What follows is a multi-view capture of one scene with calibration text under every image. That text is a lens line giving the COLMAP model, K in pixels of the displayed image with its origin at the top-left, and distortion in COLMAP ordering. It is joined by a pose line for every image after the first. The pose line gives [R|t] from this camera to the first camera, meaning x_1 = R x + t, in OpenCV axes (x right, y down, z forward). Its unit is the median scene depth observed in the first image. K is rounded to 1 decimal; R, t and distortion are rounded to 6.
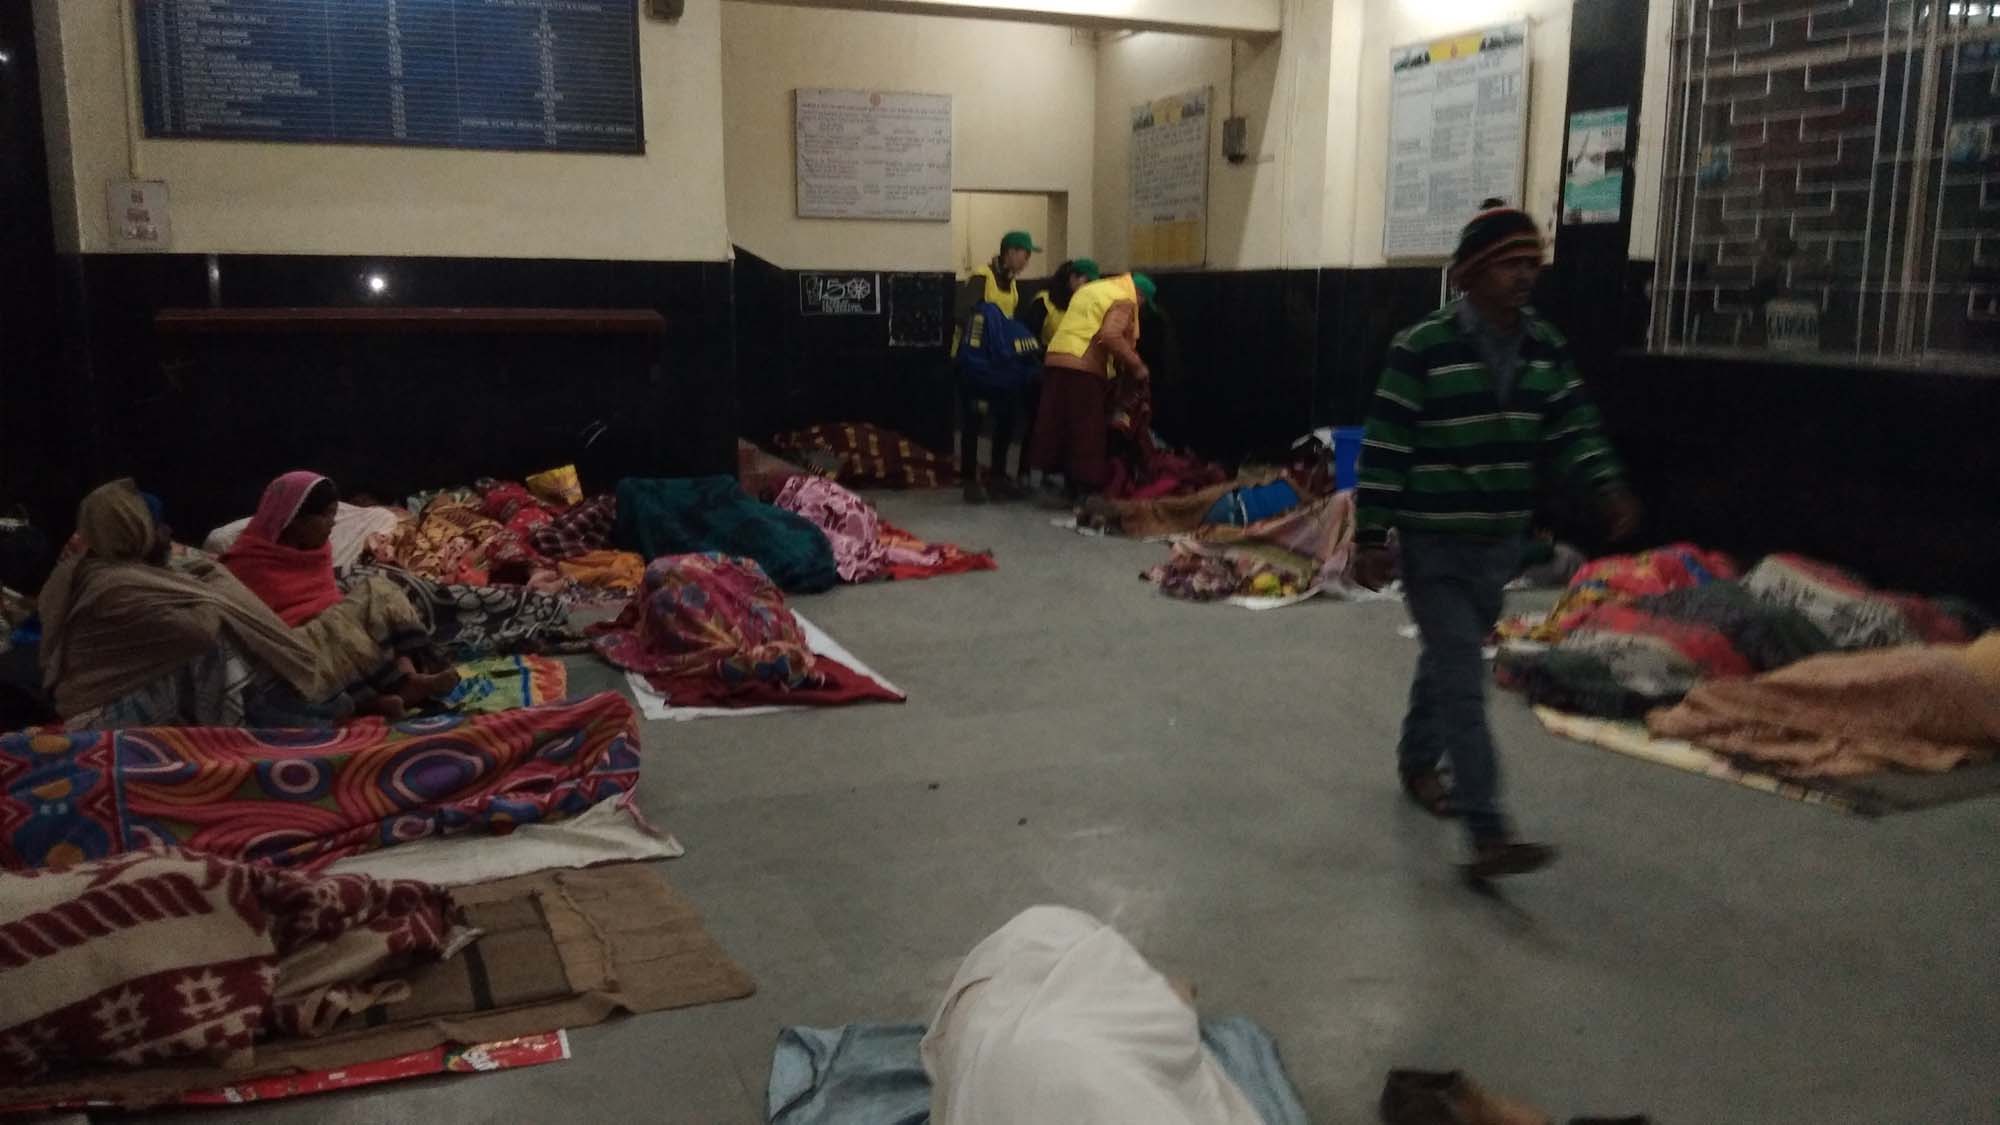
lens RADIAL K [[1539.4, 0, 1017.3], [0, 1539.4, 567.4], [0, 0, 1]] dist [-0.005734, -0.031578]
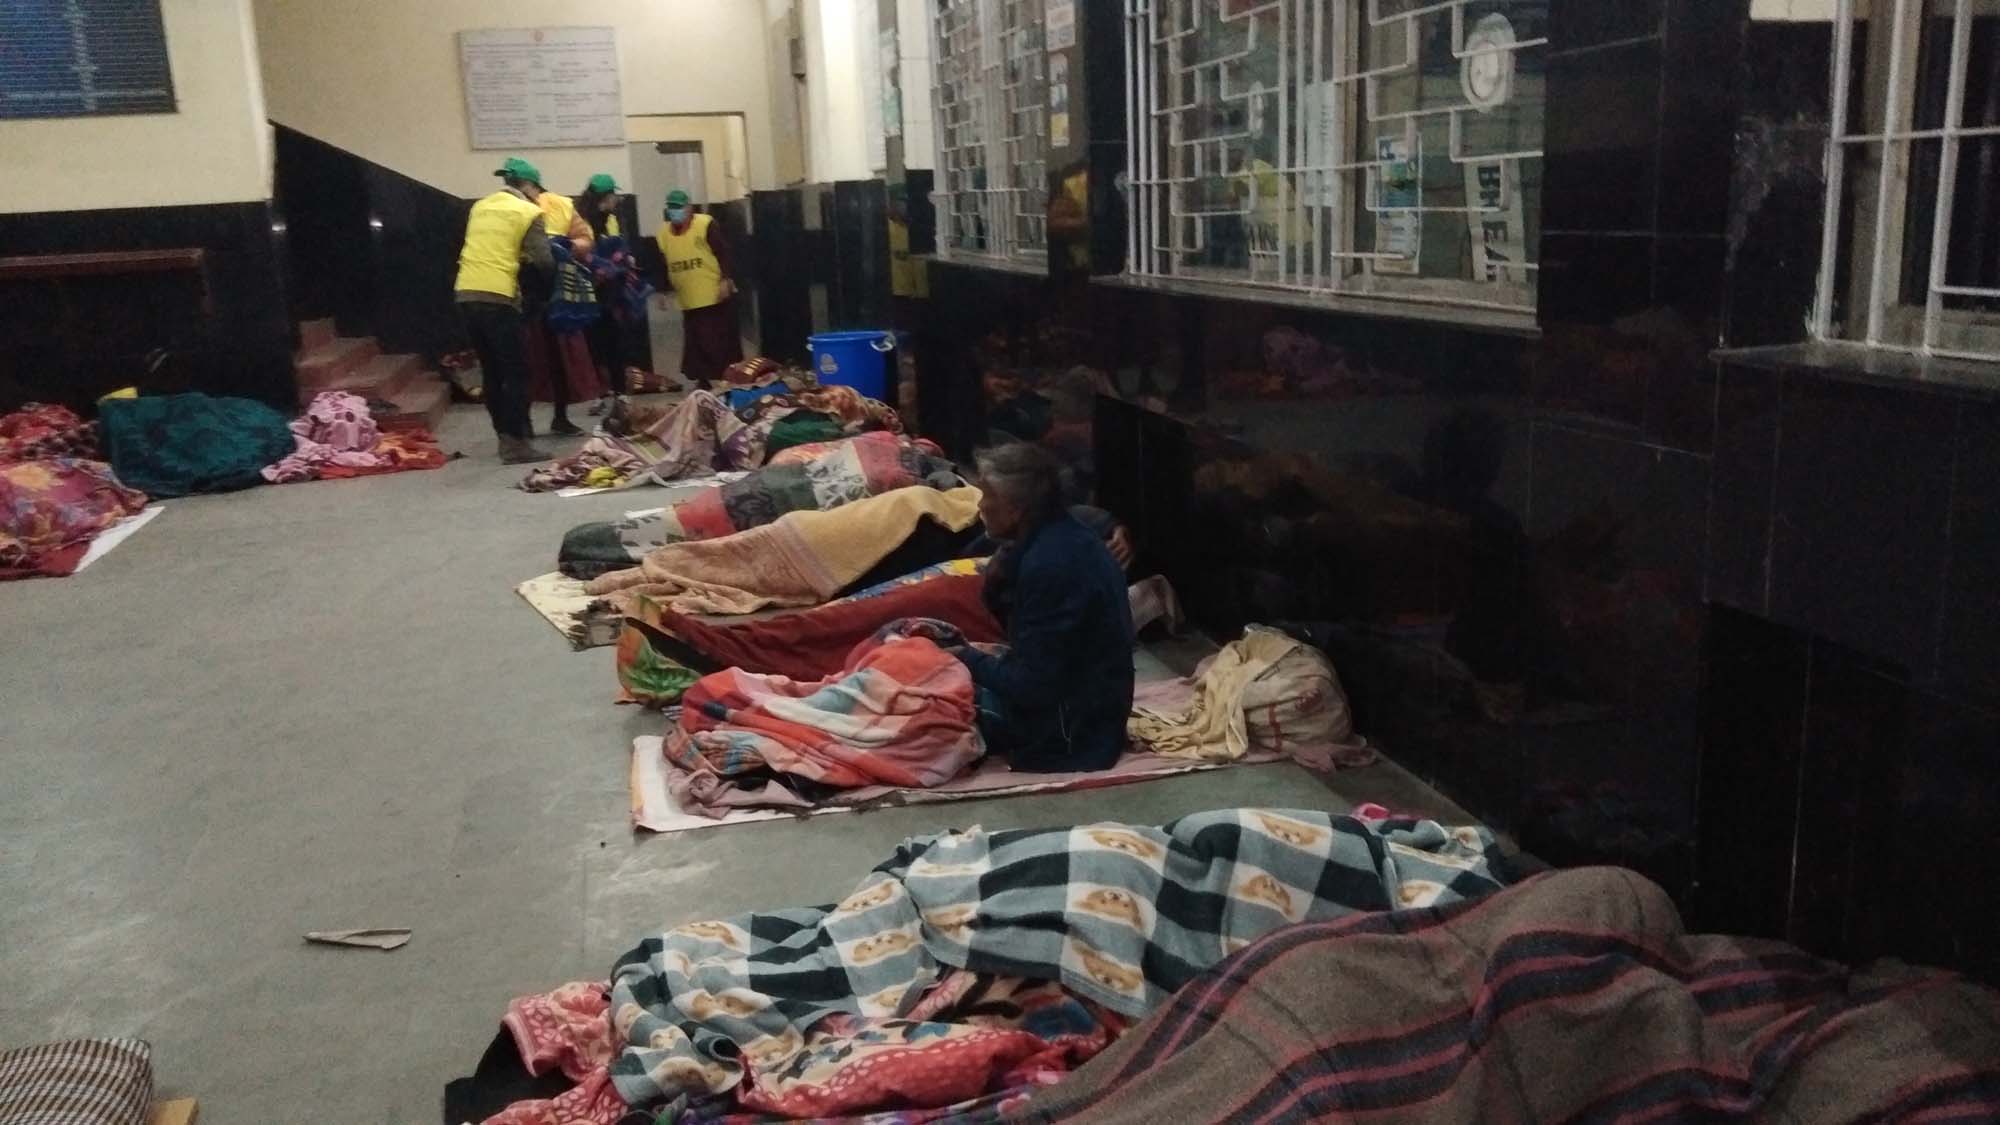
lens RADIAL K [[1539.4, 0, 985.2], [0, 1539.4, 566.4], [0, 0, 1]] dist [-0.005734, -0.031578]
pose [[0.991684, -0.016573, -0.127625, 0.450135], [0.024394, 0.997902, 0.059968, 0.013241], [0.126364, -0.062582, 0.990008, -0.064723]]
